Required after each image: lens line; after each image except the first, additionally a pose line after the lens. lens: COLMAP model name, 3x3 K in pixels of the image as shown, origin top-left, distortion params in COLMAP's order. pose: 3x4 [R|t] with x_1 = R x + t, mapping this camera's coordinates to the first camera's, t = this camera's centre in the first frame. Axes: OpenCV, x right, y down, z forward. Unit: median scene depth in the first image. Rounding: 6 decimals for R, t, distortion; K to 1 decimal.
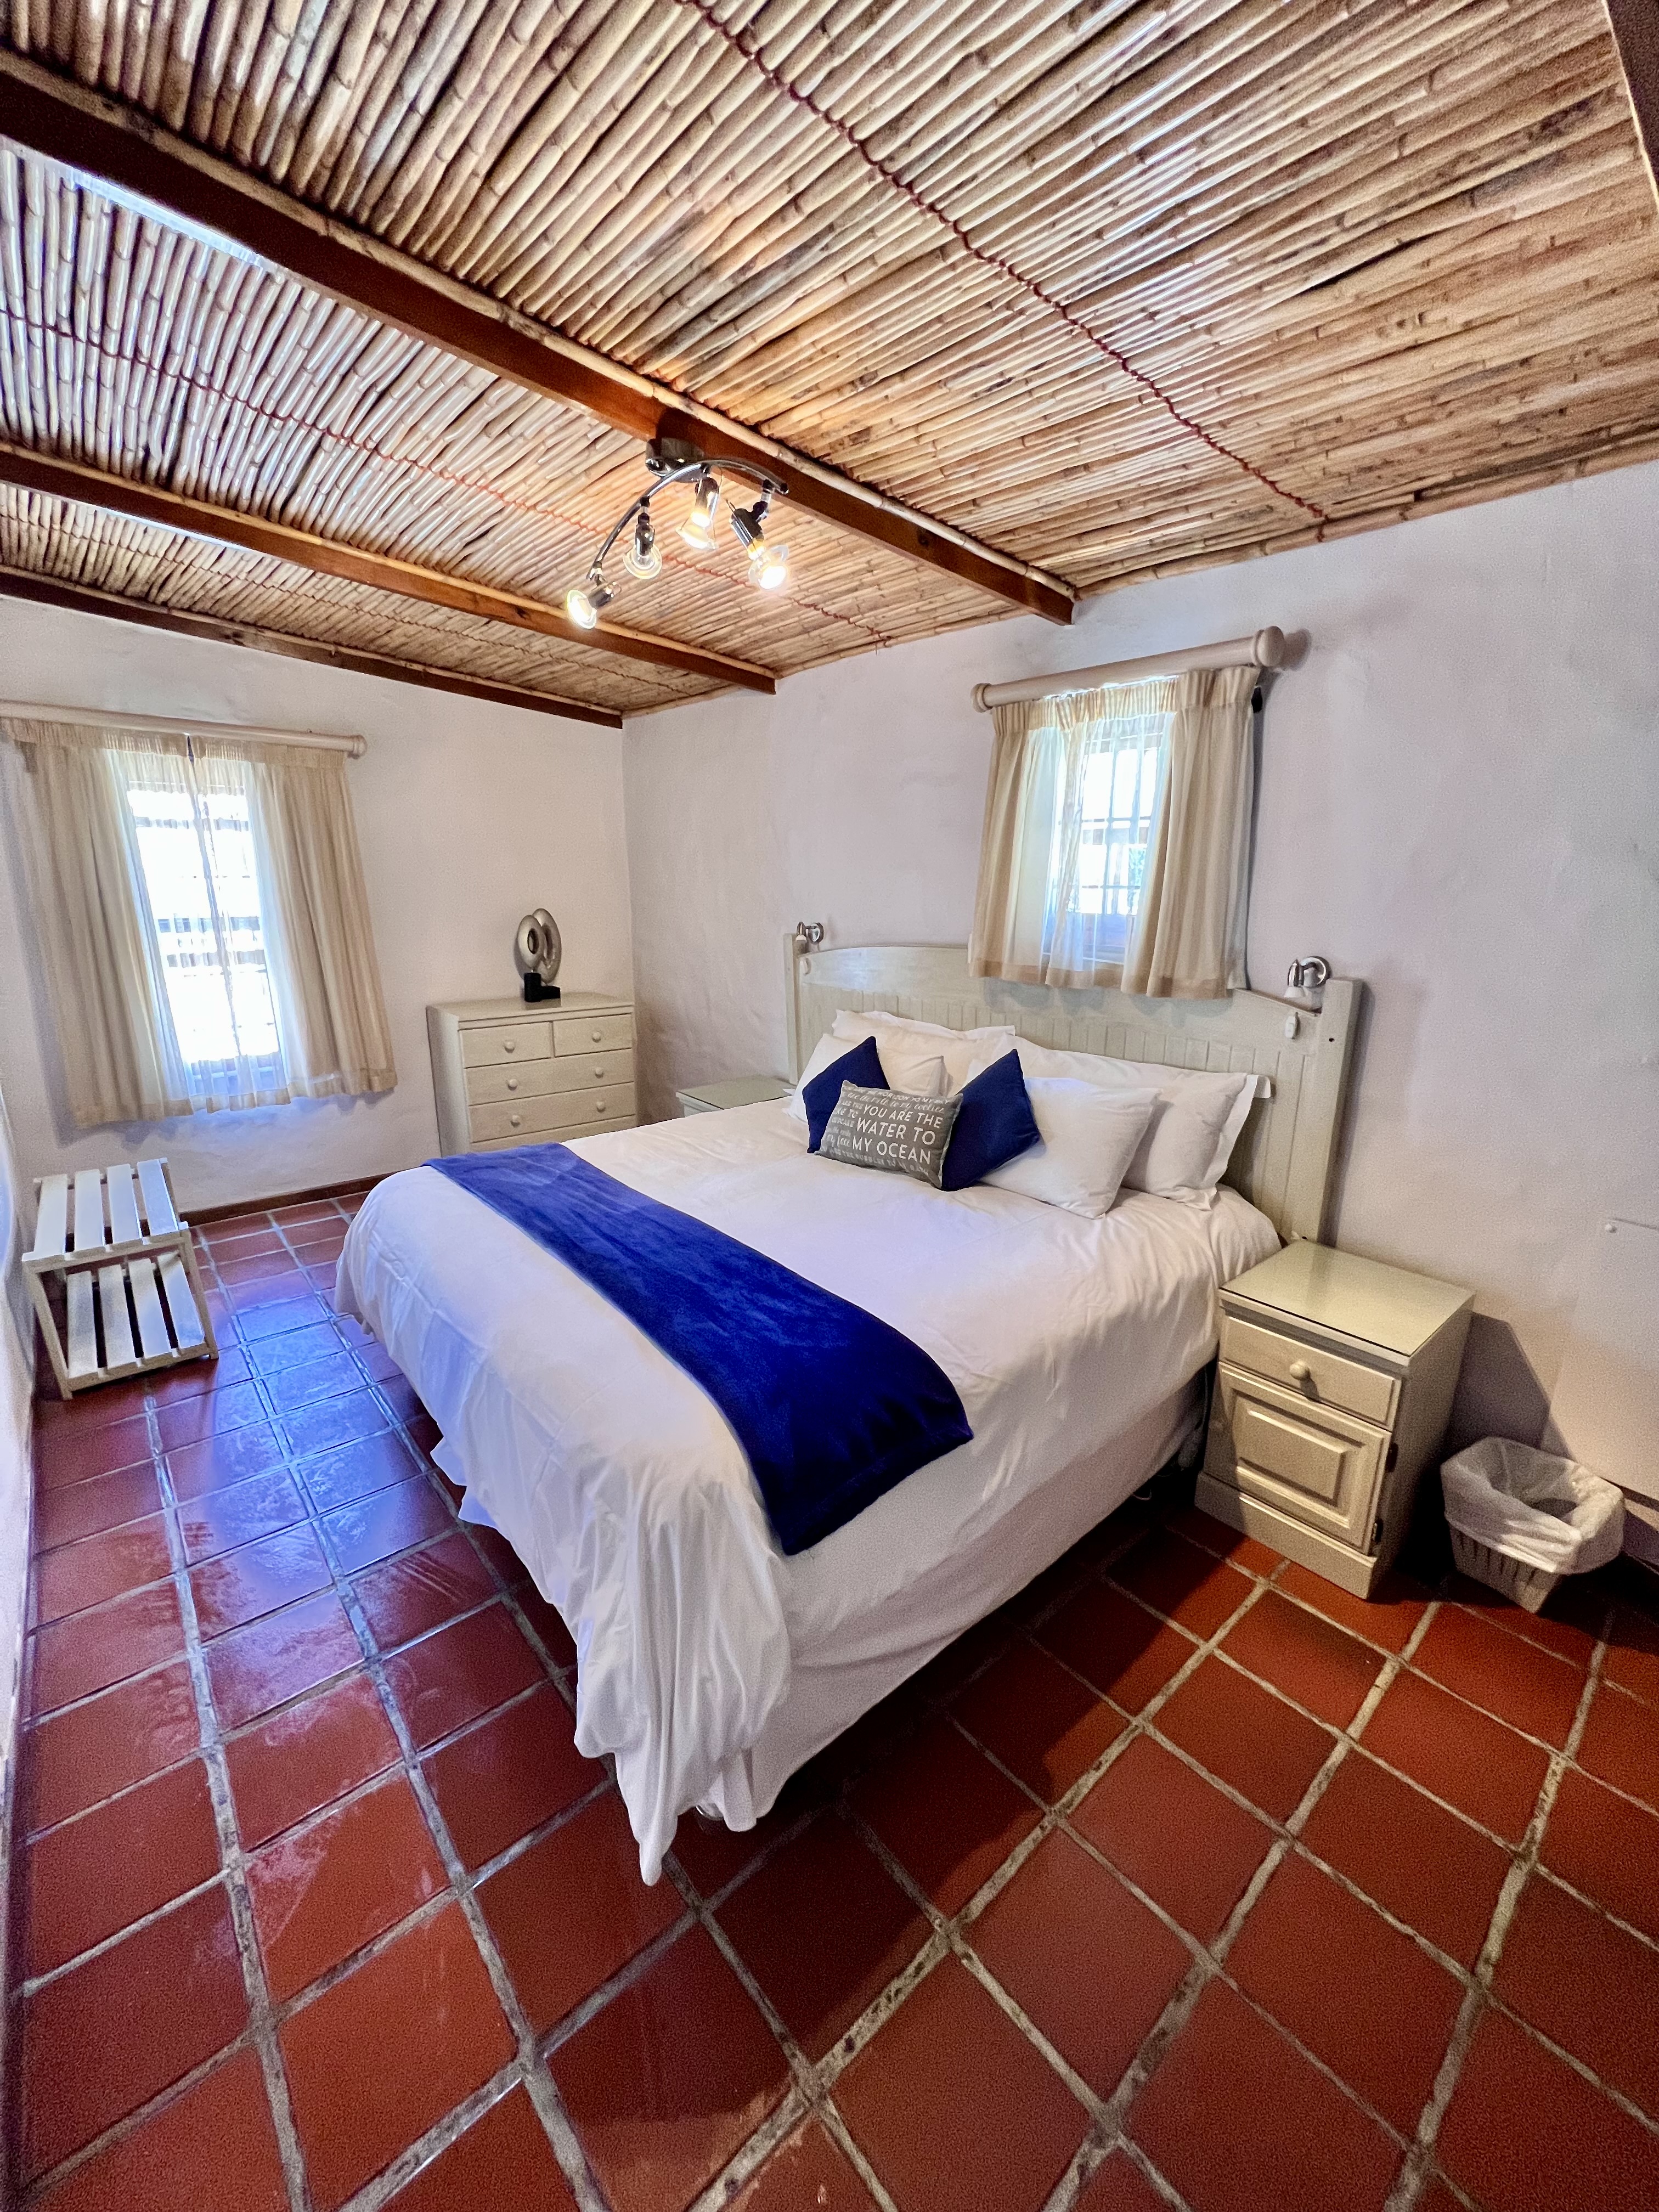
lens RADIAL K [[885.1, 0, 853.4], [0, 885.1, 1098.2], [0, 0, 1]] dist [0.001232, 0.000124]
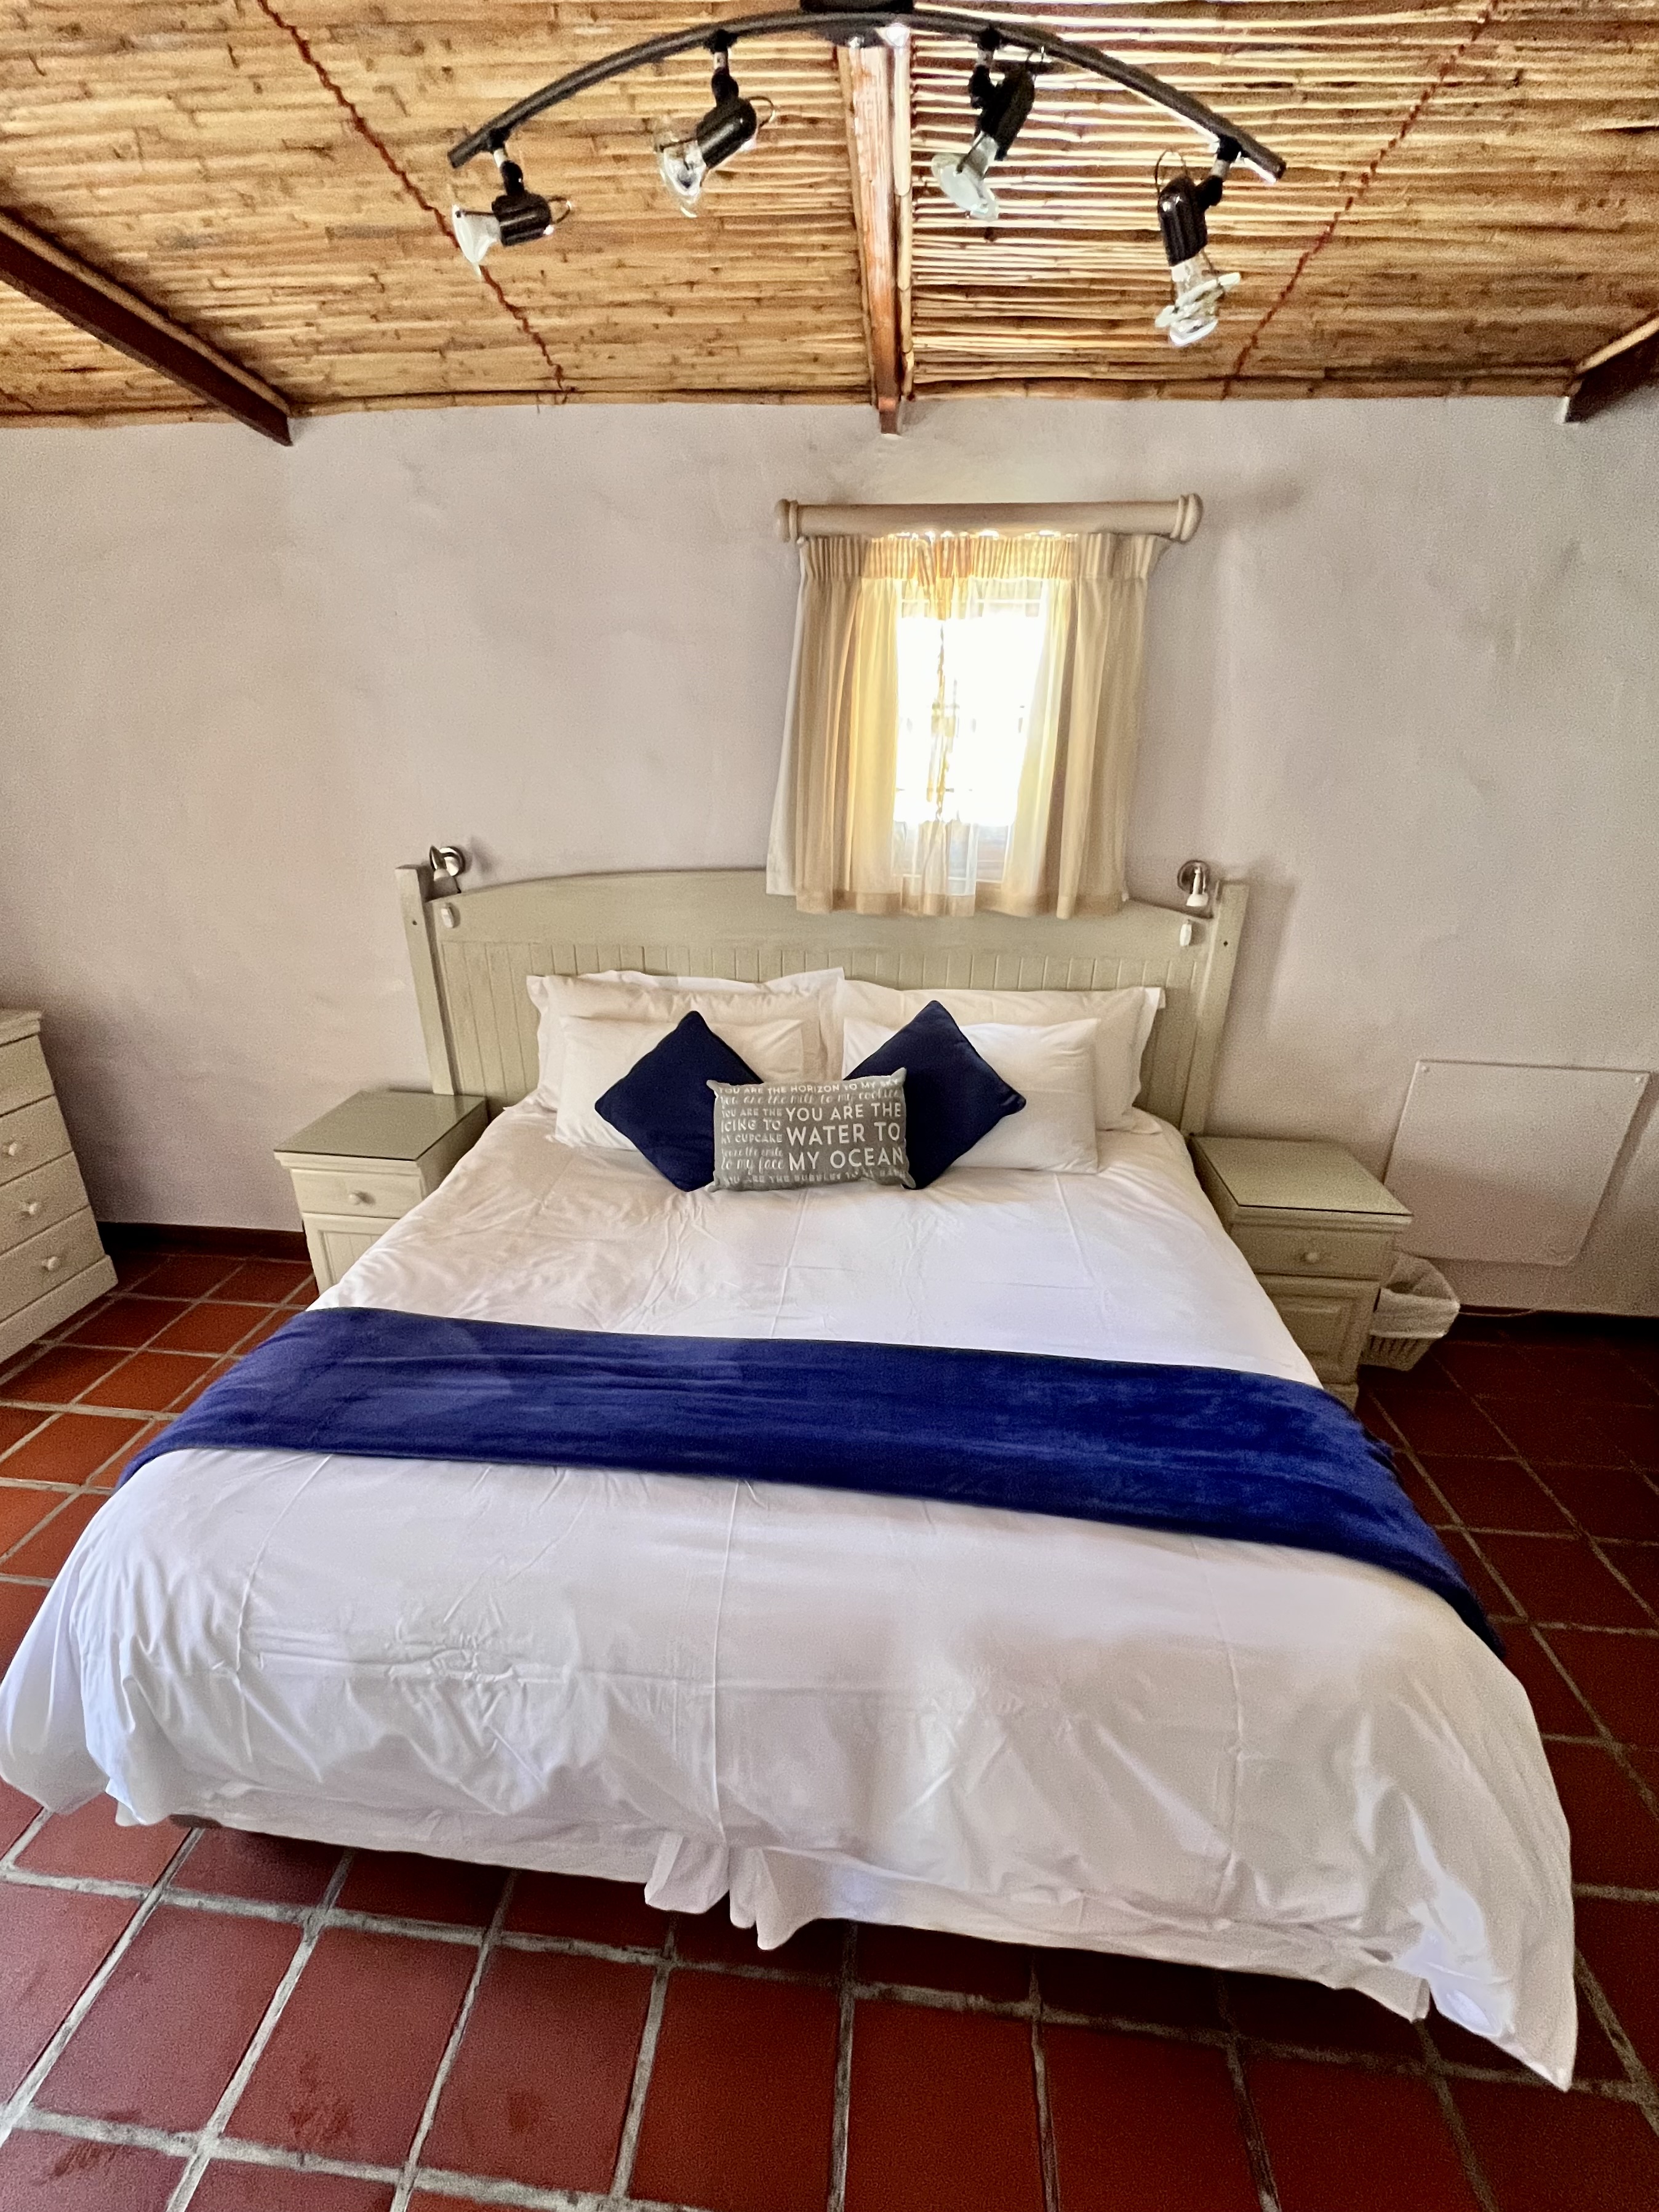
lens RADIAL K [[882.4, 0, 829.5], [0, 882.4, 1106.0], [0, 0, 1]] dist [0.007833, -0.000094]
pose [[0.736055, -0.238307, 0.633587, -0.439179], [0.161648, 0.970783, 0.177344, -0.122096], [-0.657338, -0.028117, 0.753072, 0.457658]]
